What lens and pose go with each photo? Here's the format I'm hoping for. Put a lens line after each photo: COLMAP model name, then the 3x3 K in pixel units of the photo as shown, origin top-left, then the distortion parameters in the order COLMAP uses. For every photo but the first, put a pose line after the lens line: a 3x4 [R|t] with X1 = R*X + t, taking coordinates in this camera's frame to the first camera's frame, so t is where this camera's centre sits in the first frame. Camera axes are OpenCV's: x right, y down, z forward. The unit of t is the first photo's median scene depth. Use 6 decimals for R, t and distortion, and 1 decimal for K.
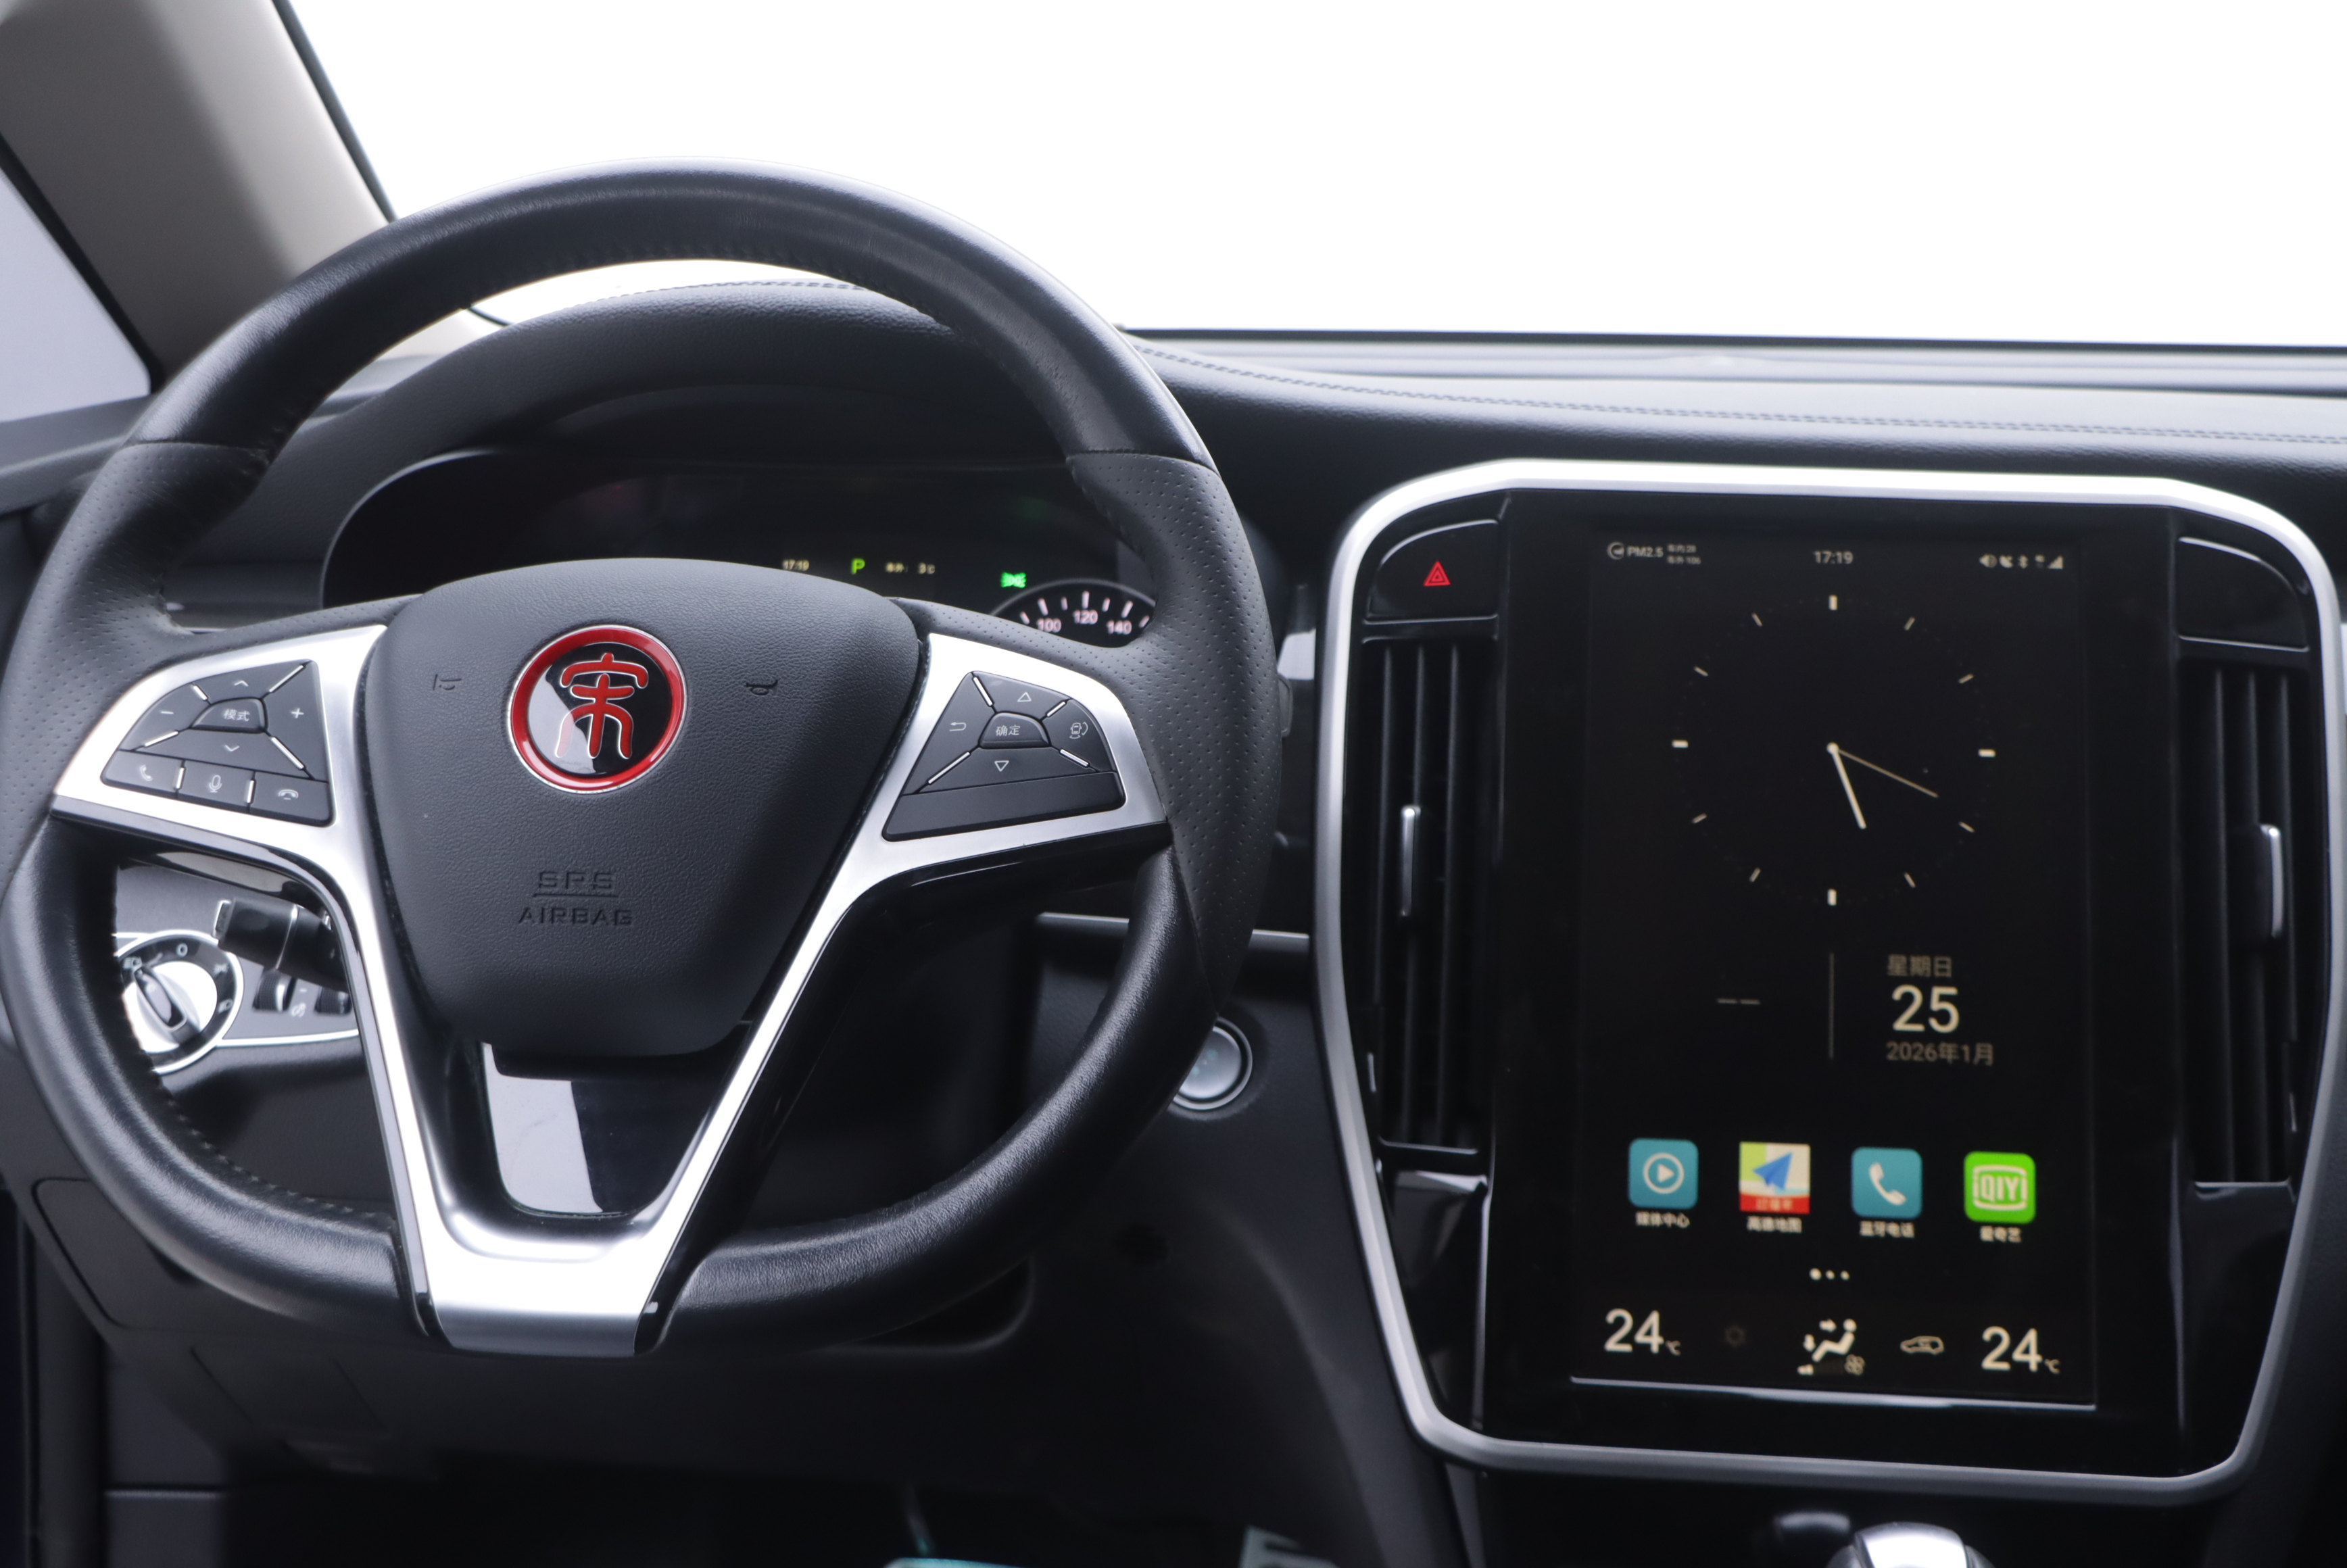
lens RADIAL K [[2874.5, 0, 1194.3], [0, 2874.5, 797.4], [0, 0, 1]] dist [-0.064114, 0.294095]
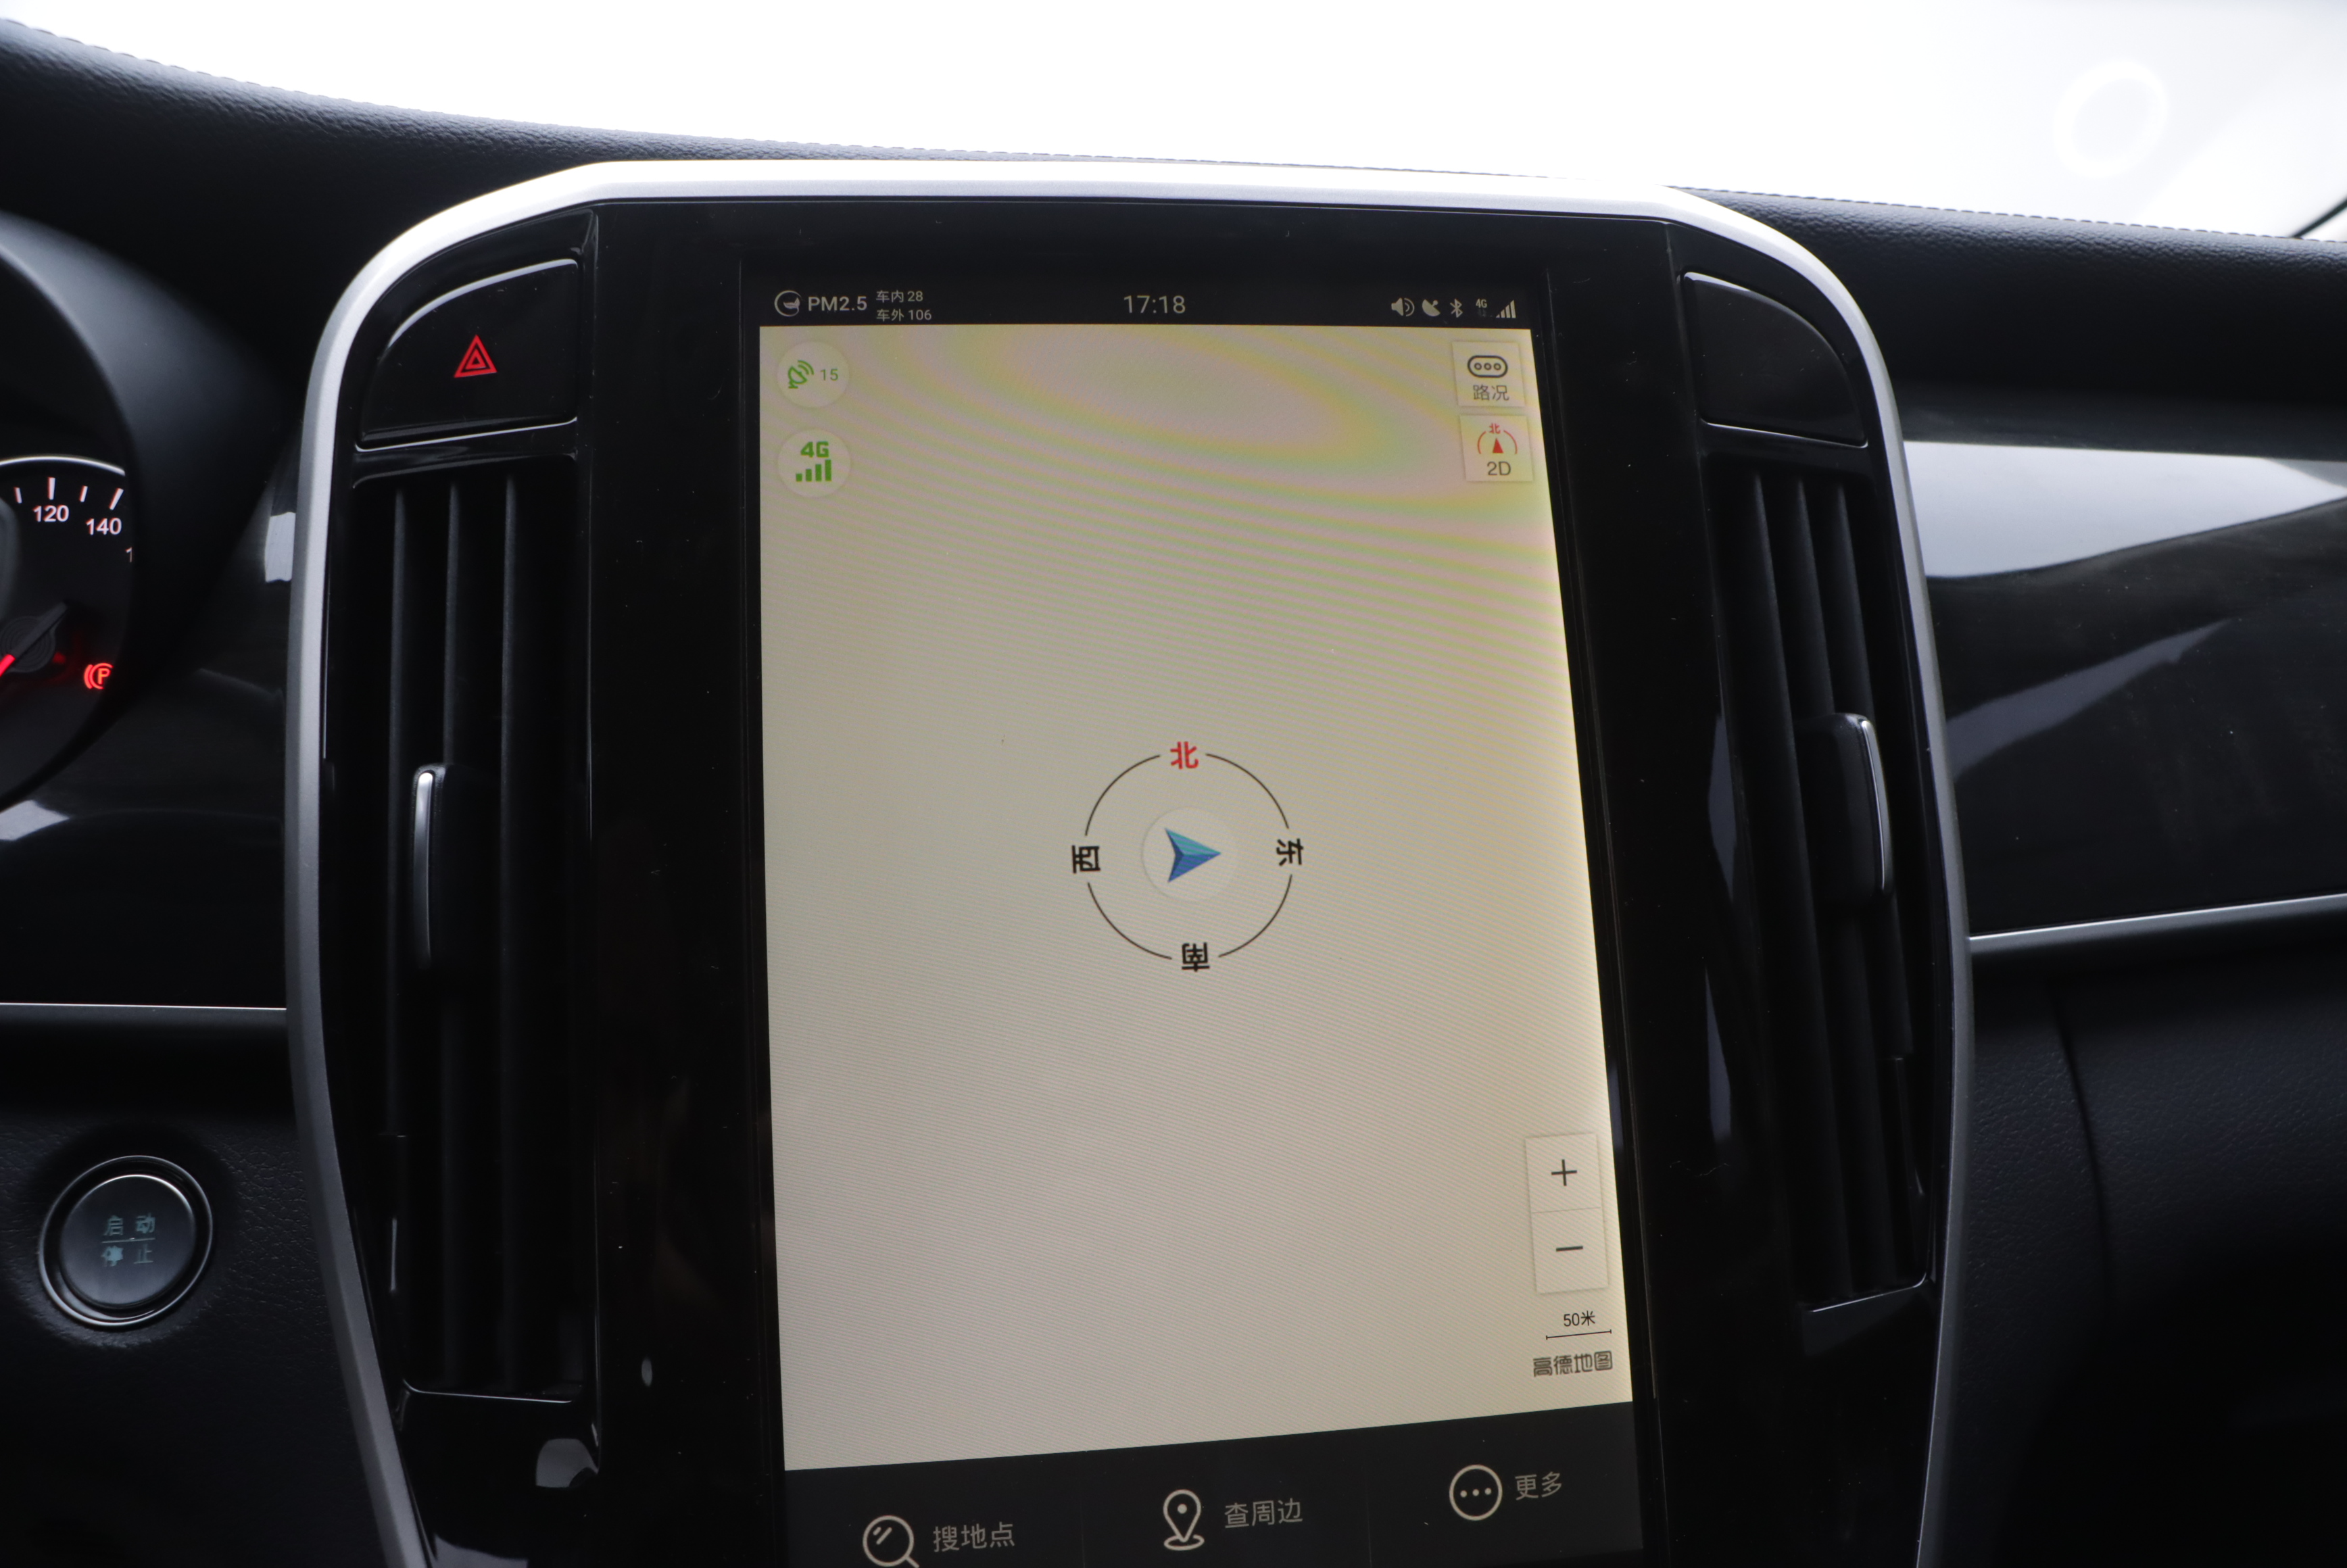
lens RADIAL K [[1902.6, 0, 1176.2], [0, 1902.6, 818.4], [0, 0, 1]] dist [-0.188313, 0.150826]
pose [[0.969474, -0.066233, 0.236079, 0.134689], [0.059084, 0.997558, 0.037234, 0.008666], [-0.237969, -0.022149, 0.971020, 0.649692]]
